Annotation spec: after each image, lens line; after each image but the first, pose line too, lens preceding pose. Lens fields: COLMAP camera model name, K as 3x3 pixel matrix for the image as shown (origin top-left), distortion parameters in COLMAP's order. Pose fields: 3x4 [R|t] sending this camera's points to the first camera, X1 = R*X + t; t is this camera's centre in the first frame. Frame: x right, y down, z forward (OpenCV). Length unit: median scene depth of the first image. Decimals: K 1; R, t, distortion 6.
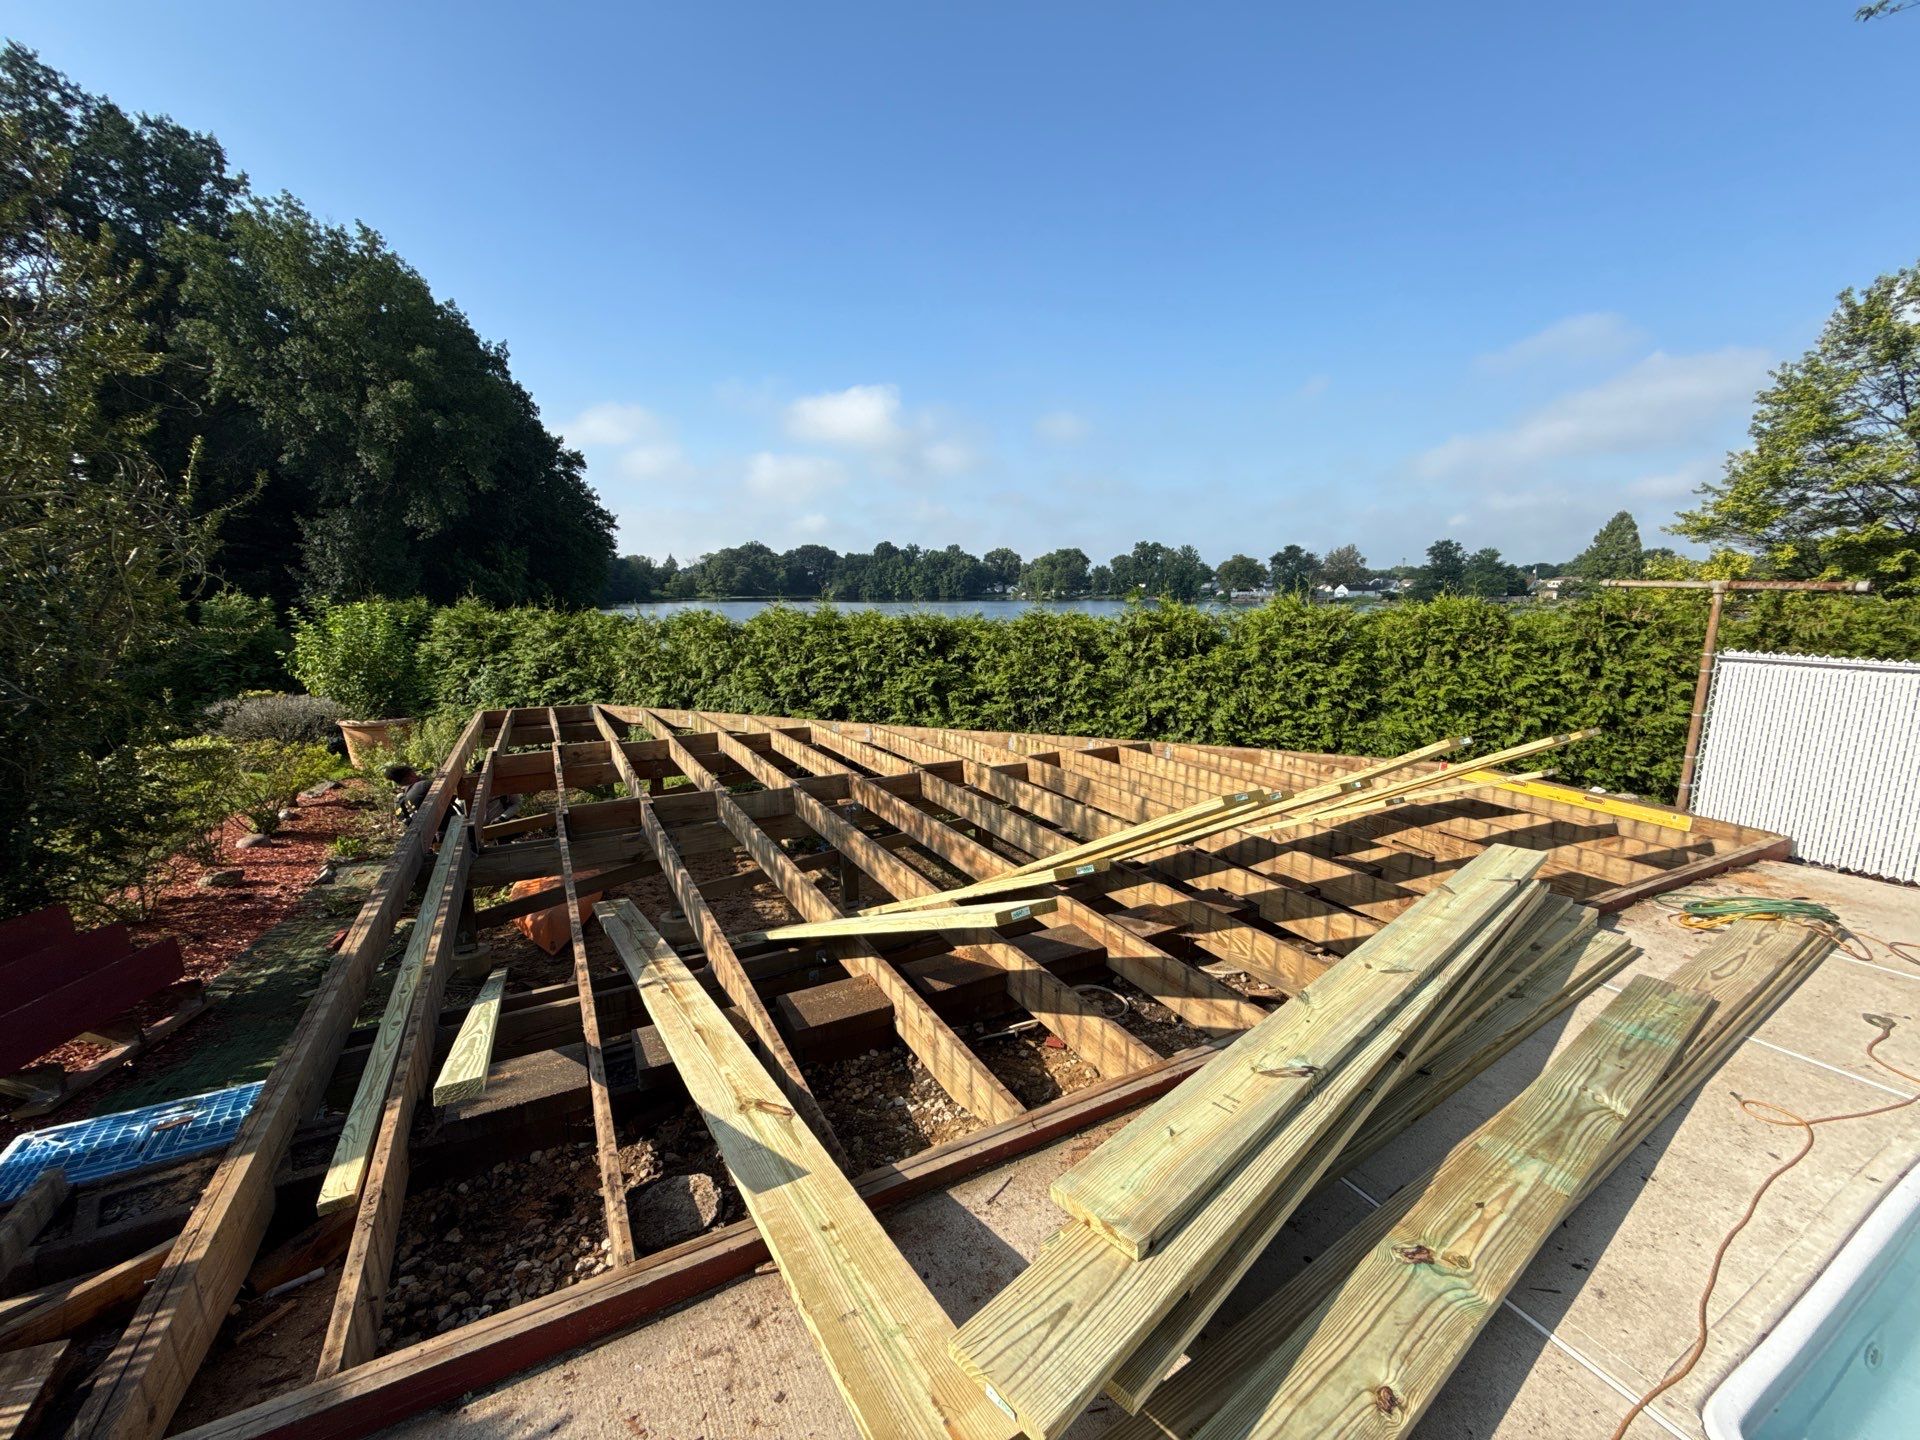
lens RADIAL K [[767.4, 0, 960.0], [0, 767.4, 720.0], [0, 0, 1]] dist [-0.000151, -0.000055]
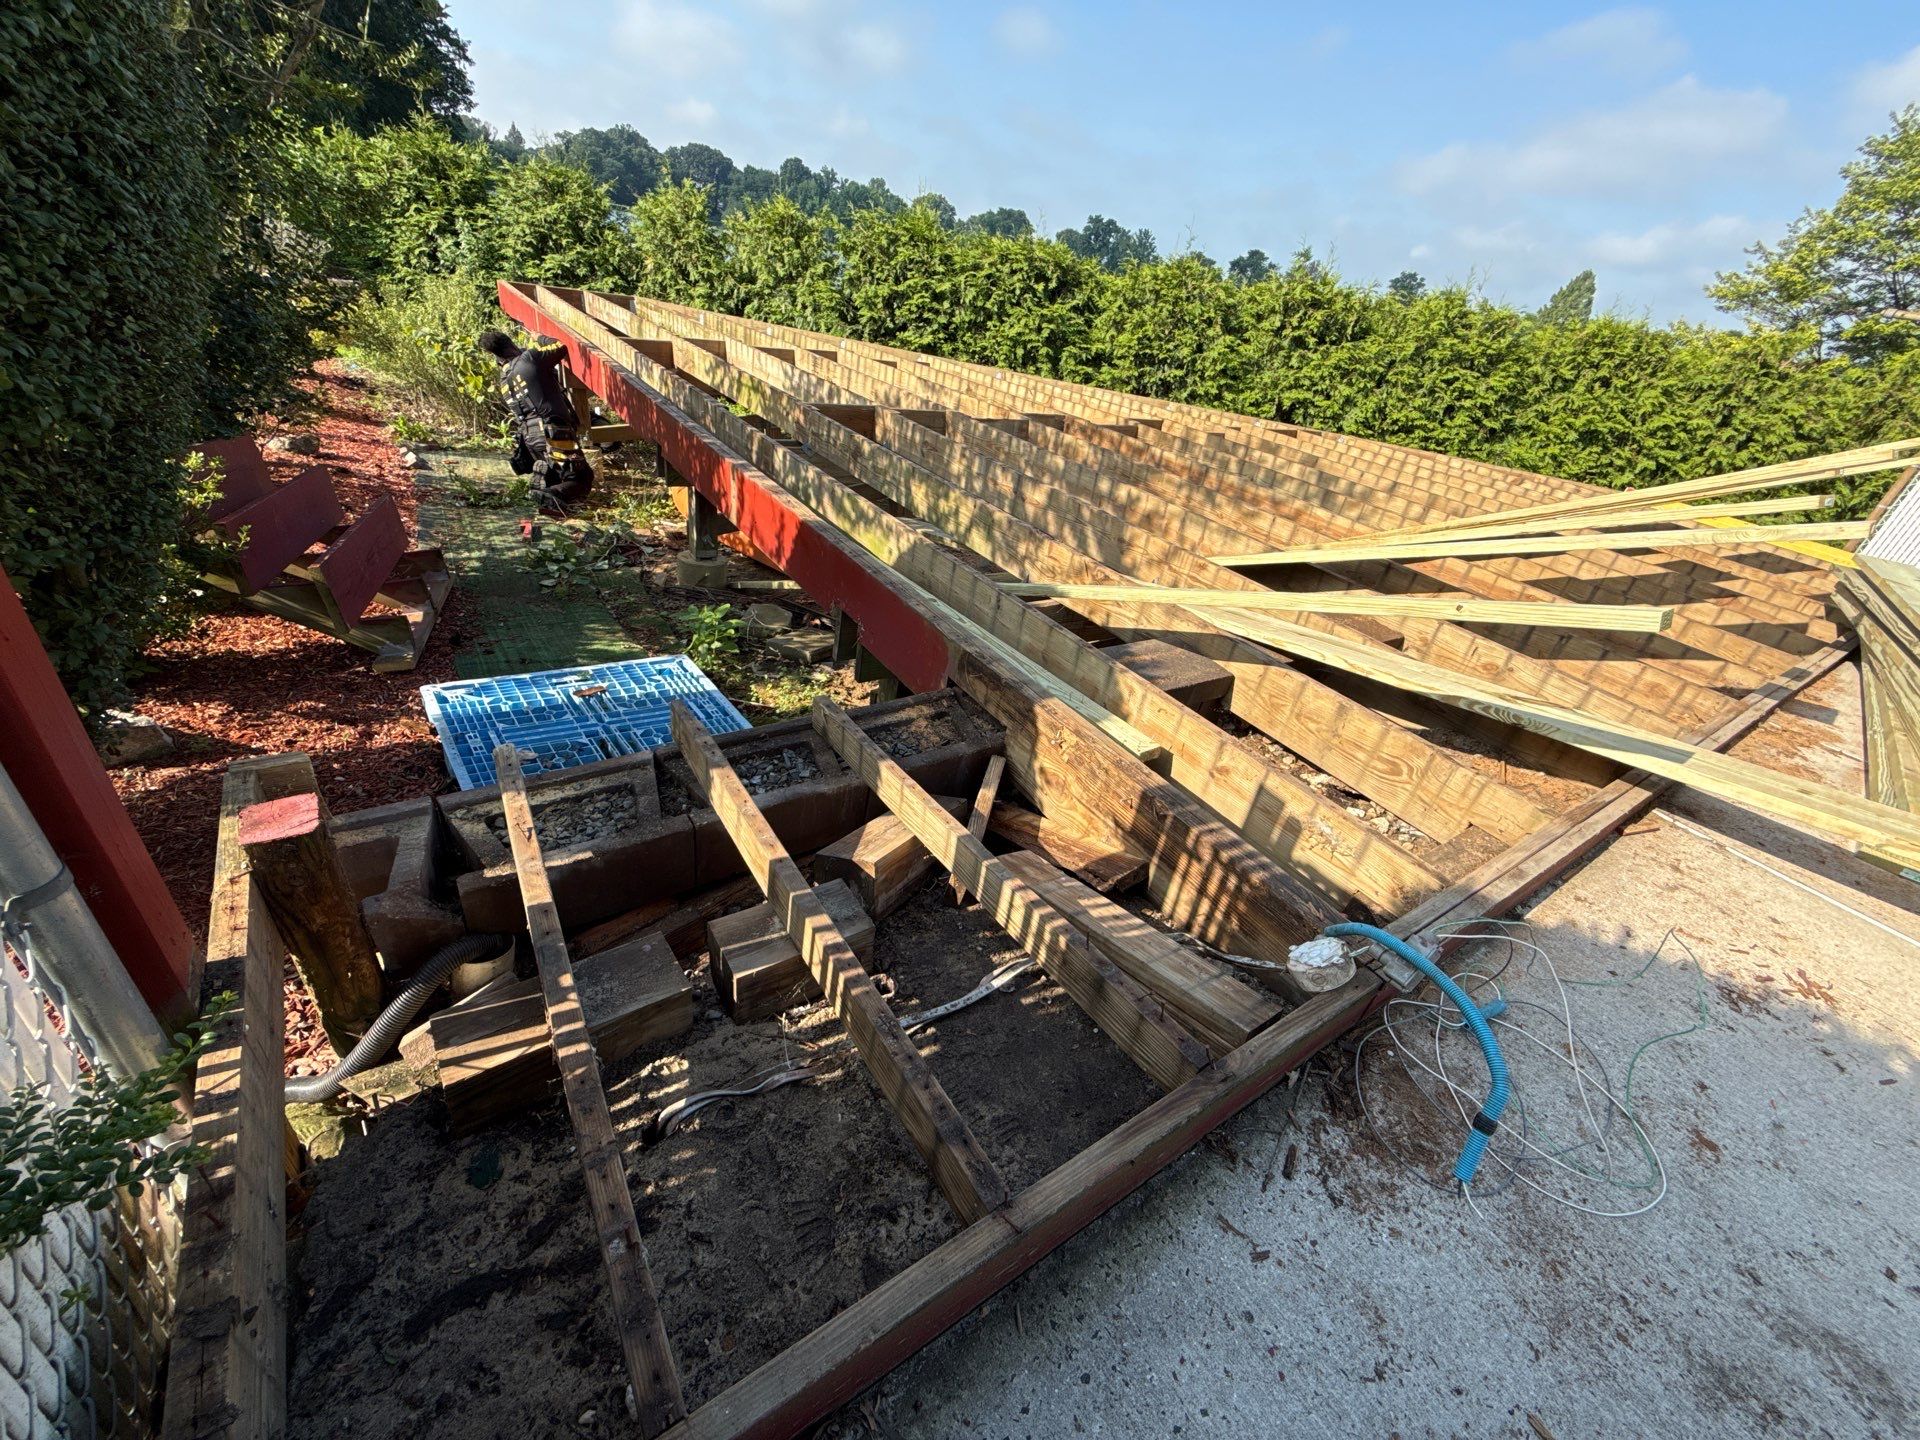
lens RADIAL K [[767.4, 0, 960.0], [0, 767.4, 720.0], [0, 0, 1]] dist [-0.000151, -0.000055]
pose [[0.984024, 0.078886, 0.159604, -0.242207], [-0.132617, 0.922896, 0.361490, 0.057443], [-0.118782, -0.376881, 0.918614, 0.036771]]
